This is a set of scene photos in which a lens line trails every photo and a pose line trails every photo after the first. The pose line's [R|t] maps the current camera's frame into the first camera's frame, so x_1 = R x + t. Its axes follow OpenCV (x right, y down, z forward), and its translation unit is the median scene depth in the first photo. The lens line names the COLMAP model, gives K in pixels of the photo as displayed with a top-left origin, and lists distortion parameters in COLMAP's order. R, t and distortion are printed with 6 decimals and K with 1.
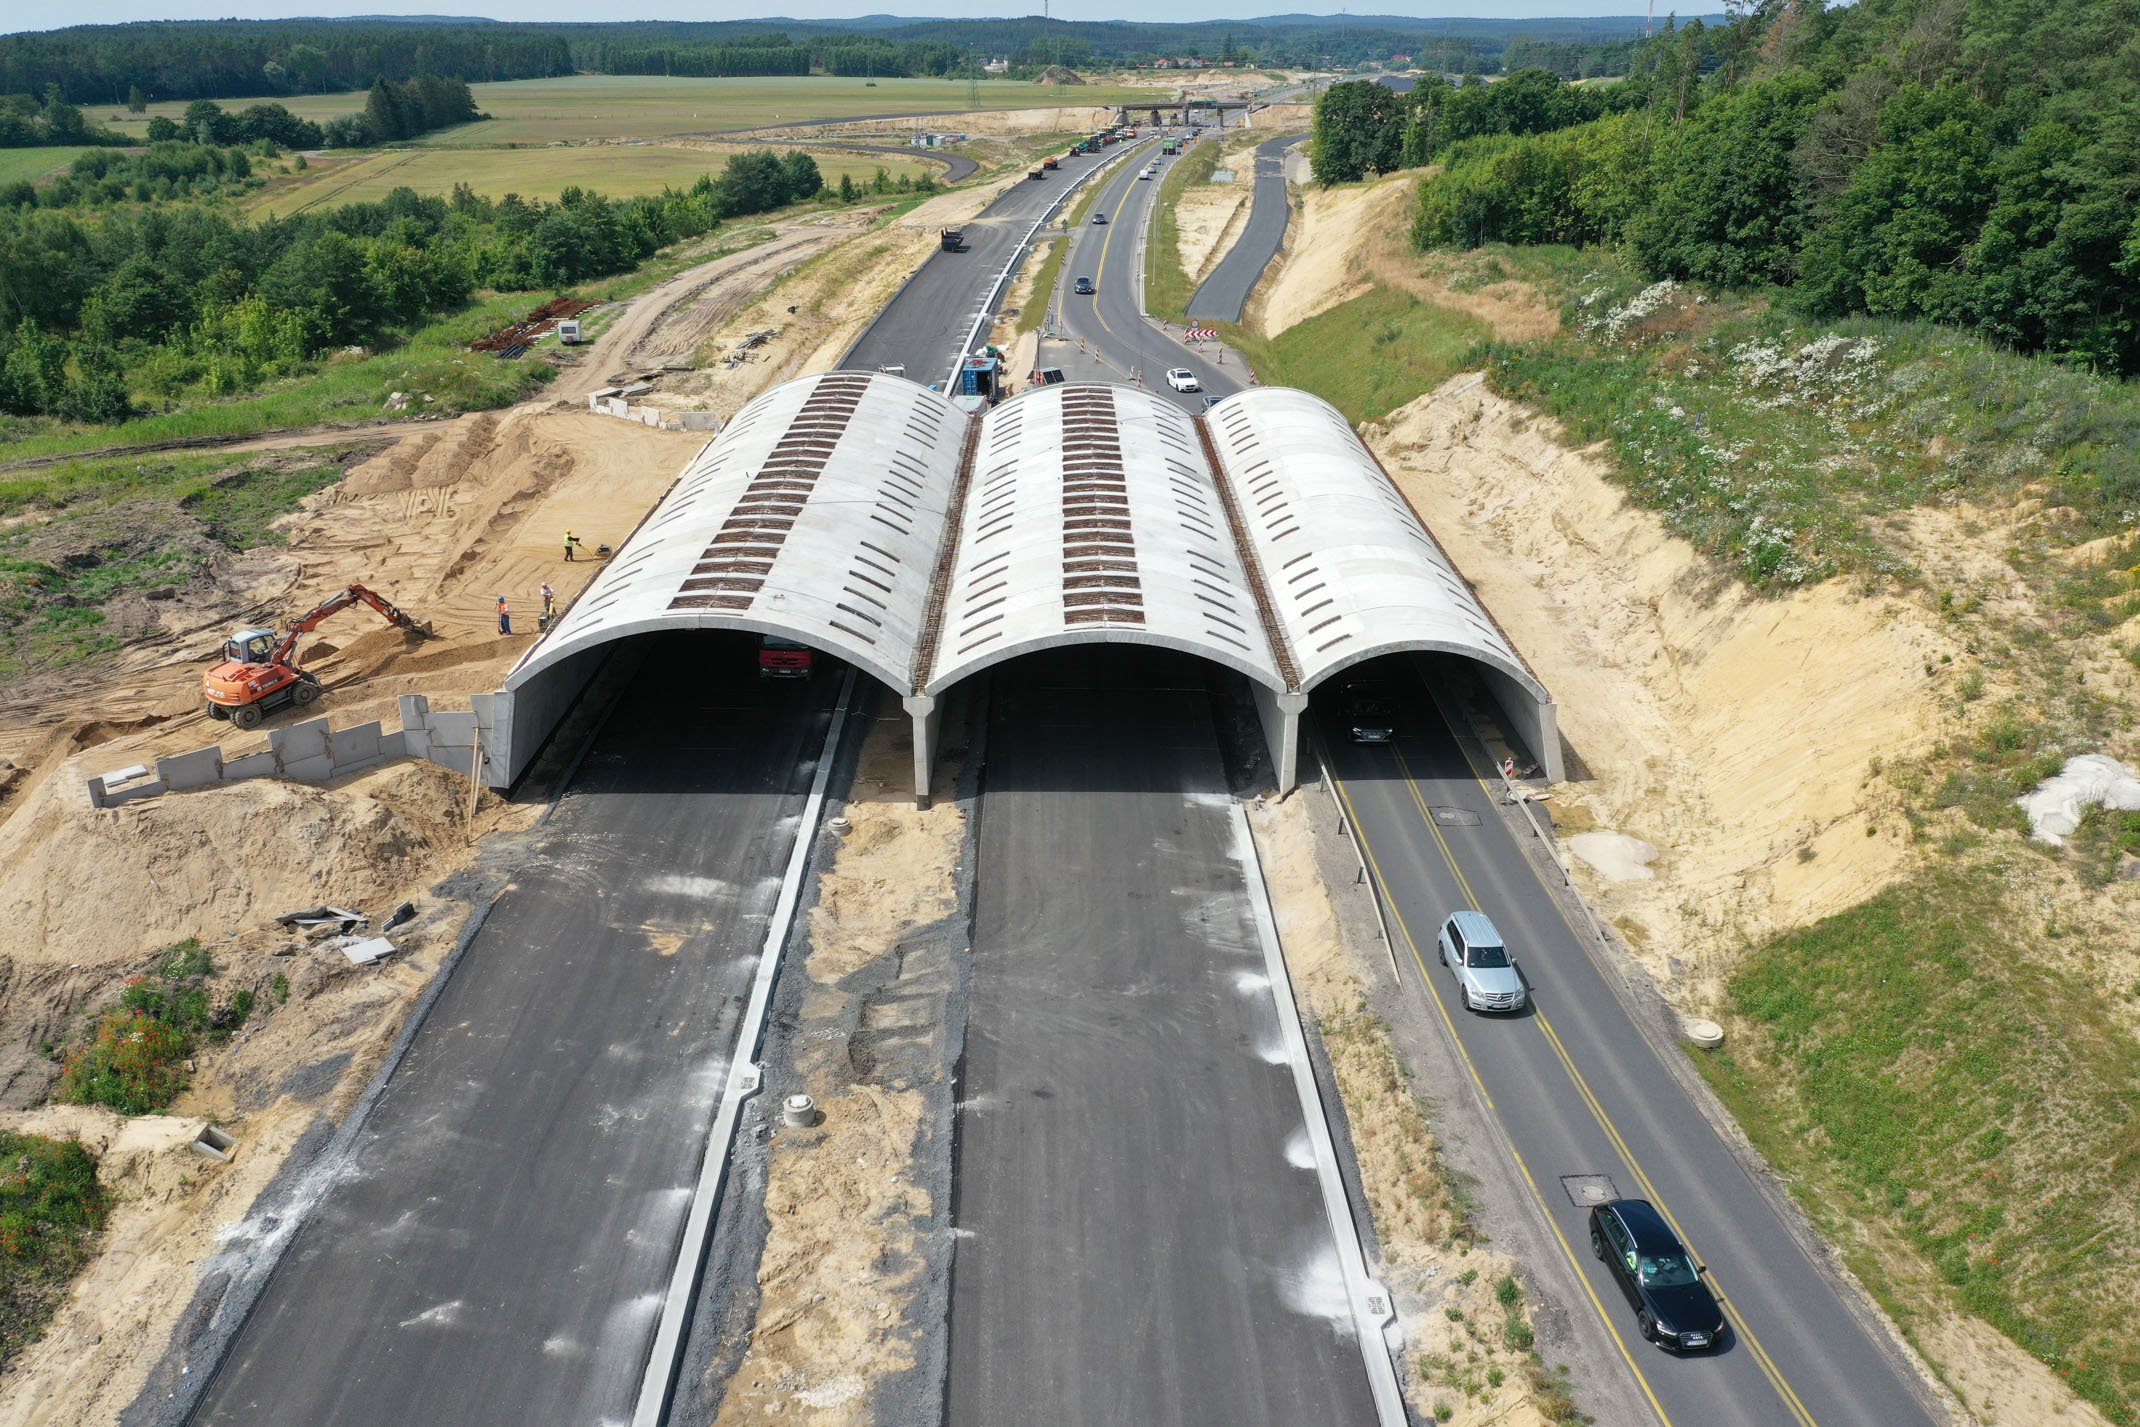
lens RADIAL K [[1696.3, 0, 1070.0], [0, 1696.3, 713.5], [0, 0, 1]] dist [-0.002908, -0.001639]
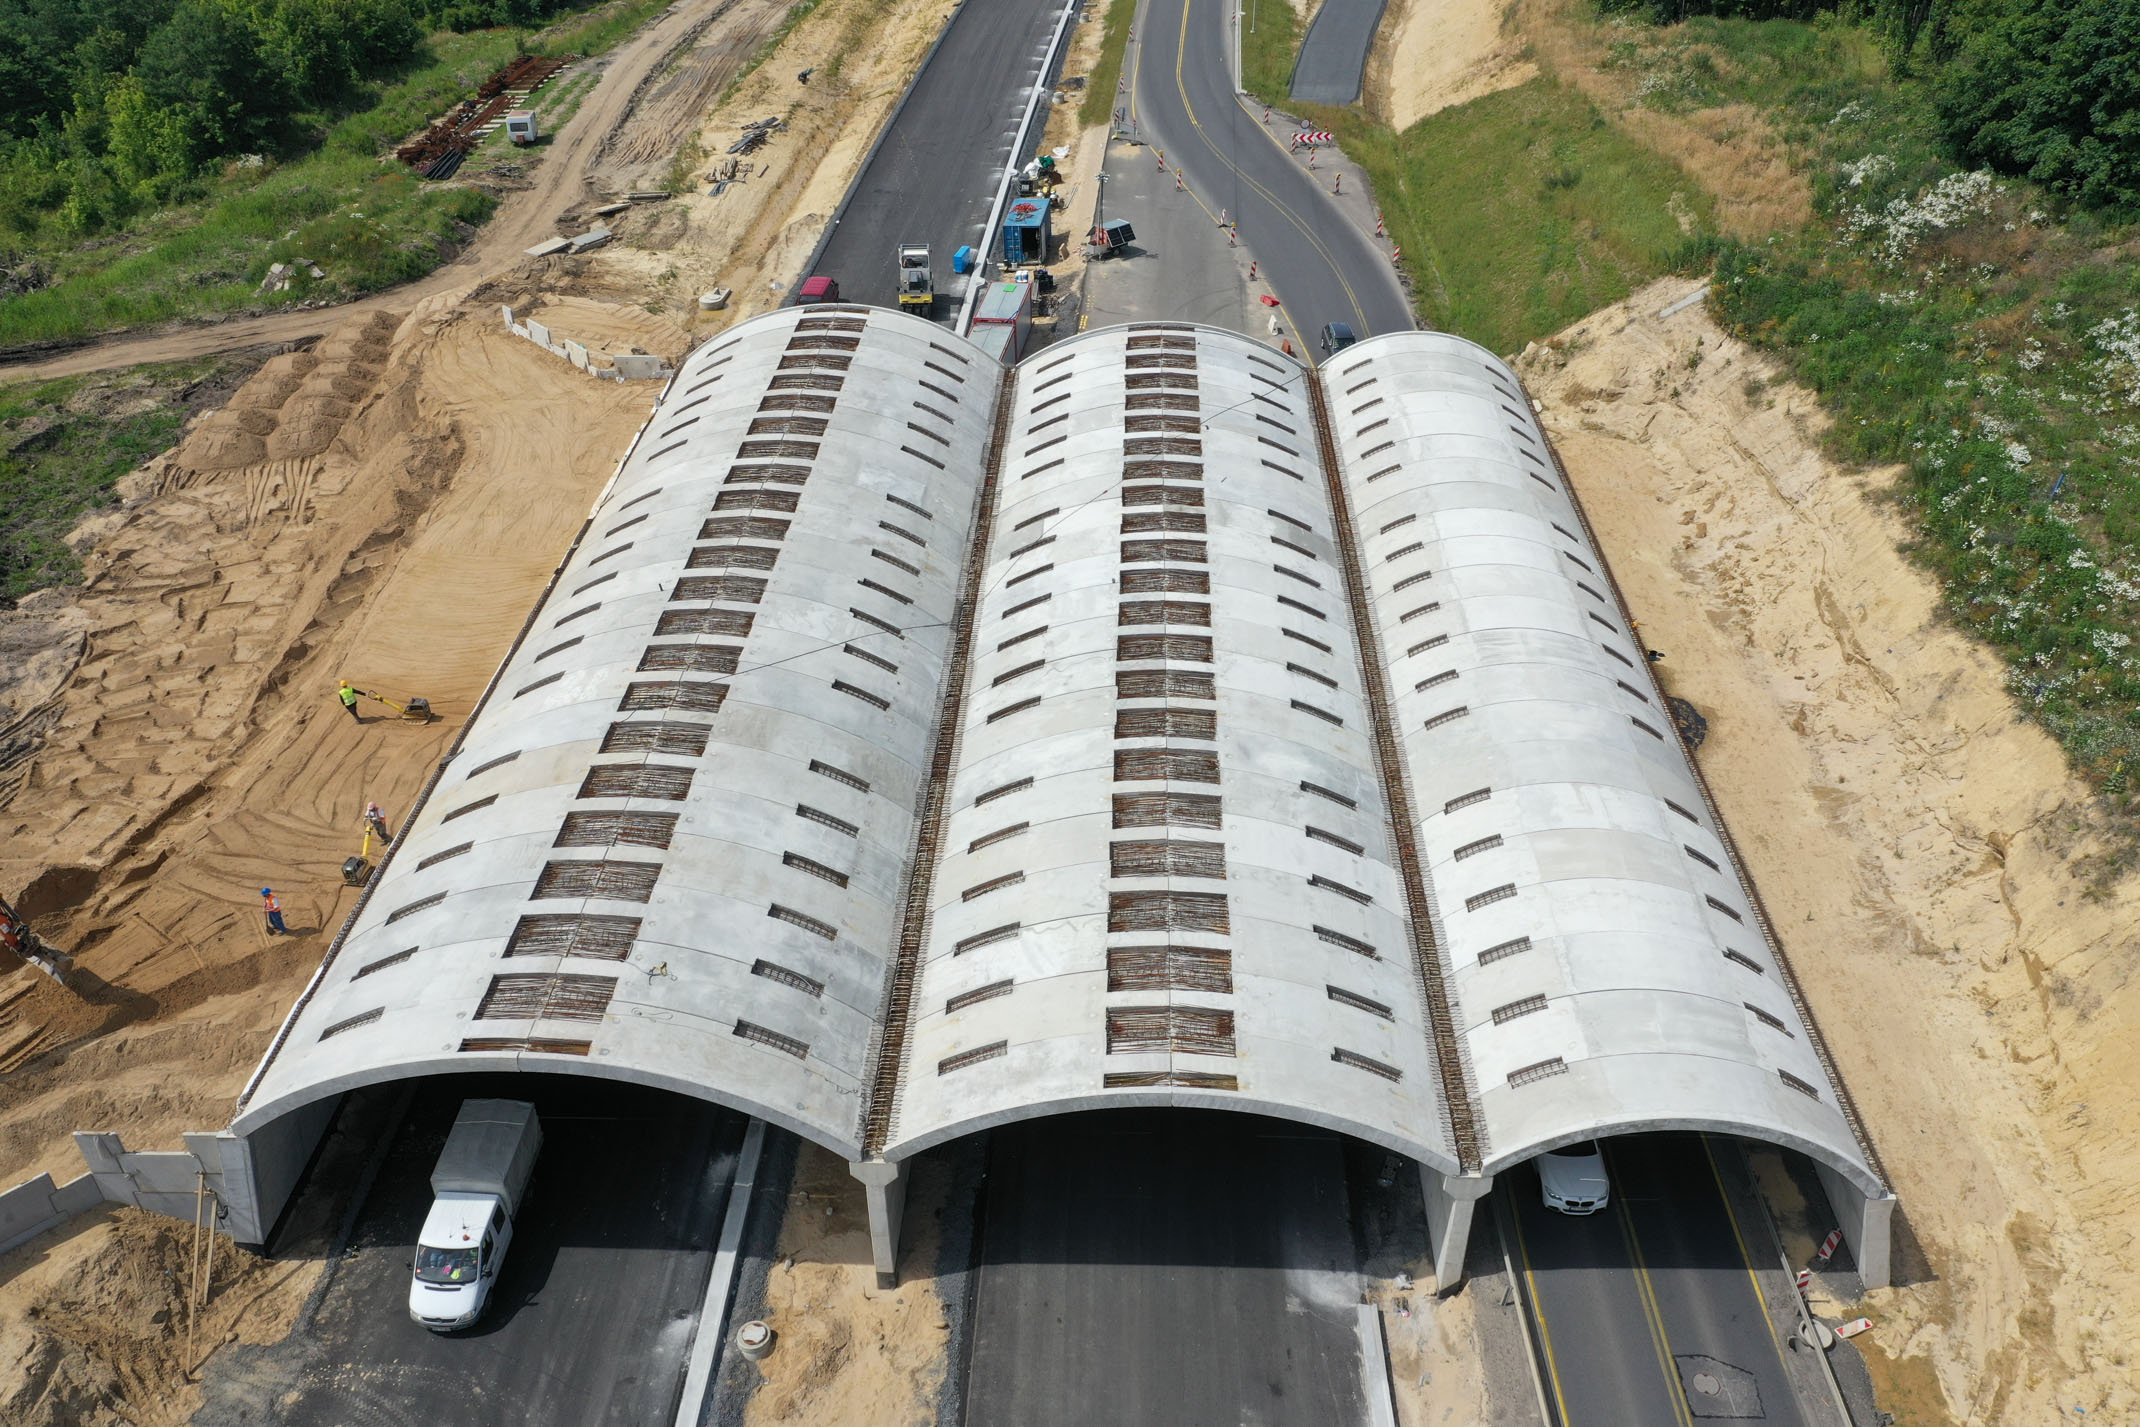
lens RADIAL K [[1696.3, 0, 1070.0], [0, 1696.3, 713.5], [0, 0, 1]] dist [-0.002908, -0.001639]
pose [[0.998949, 0.021240, -0.040629, 0.003834], [-0.012280, 0.977786, 0.209245, -0.185810], [0.044171, -0.208526, 0.977019, 0.253411]]
